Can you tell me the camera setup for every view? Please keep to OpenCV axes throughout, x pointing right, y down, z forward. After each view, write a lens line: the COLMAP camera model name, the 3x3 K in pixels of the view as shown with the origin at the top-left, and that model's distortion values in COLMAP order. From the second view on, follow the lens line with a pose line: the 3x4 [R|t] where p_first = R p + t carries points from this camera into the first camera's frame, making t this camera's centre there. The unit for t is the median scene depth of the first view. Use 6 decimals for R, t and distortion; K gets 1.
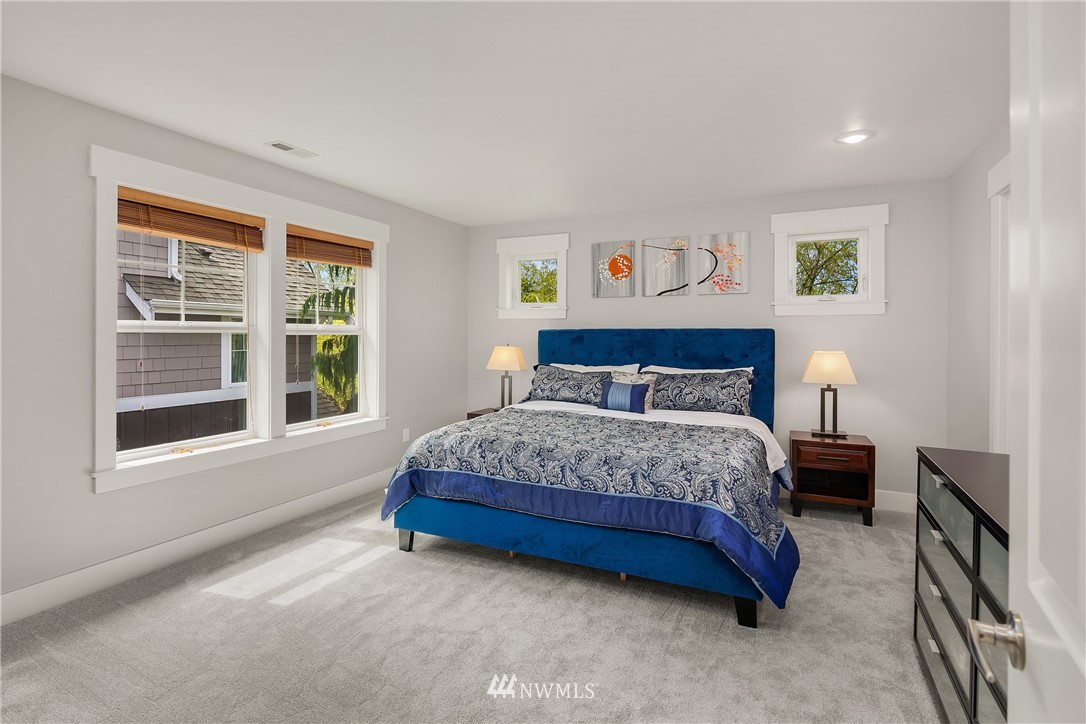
lens RADIAL K [[532.5, 0, 529.9], [0, 532.5, 338.1], [0, 0, 1]] dist [-0.001883, 0.001185]
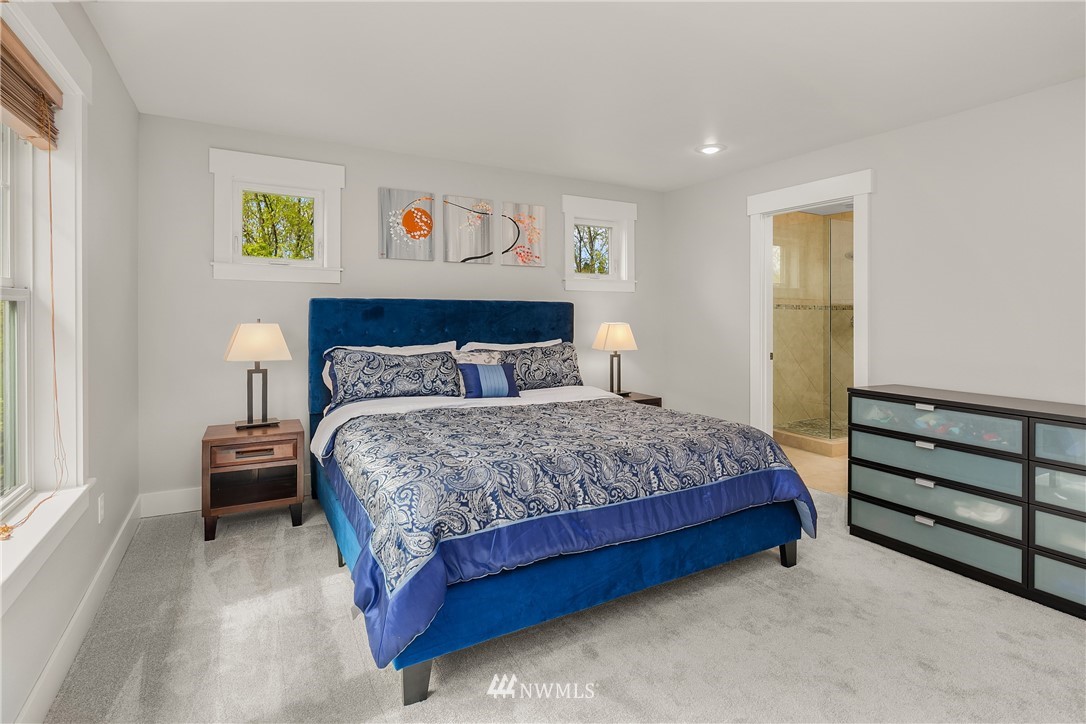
lens RADIAL K [[532.5, 0, 533.1], [0, 532.5, 319.5], [0, 0, 1]] dist [-0.001883, 0.001185]
pose [[0.567037, -0.008601, 0.823647, -0.433614], [-0.000274, 0.999943, 0.010631, 0.004900], [-0.823692, -0.006254, 0.567003, 0.428836]]
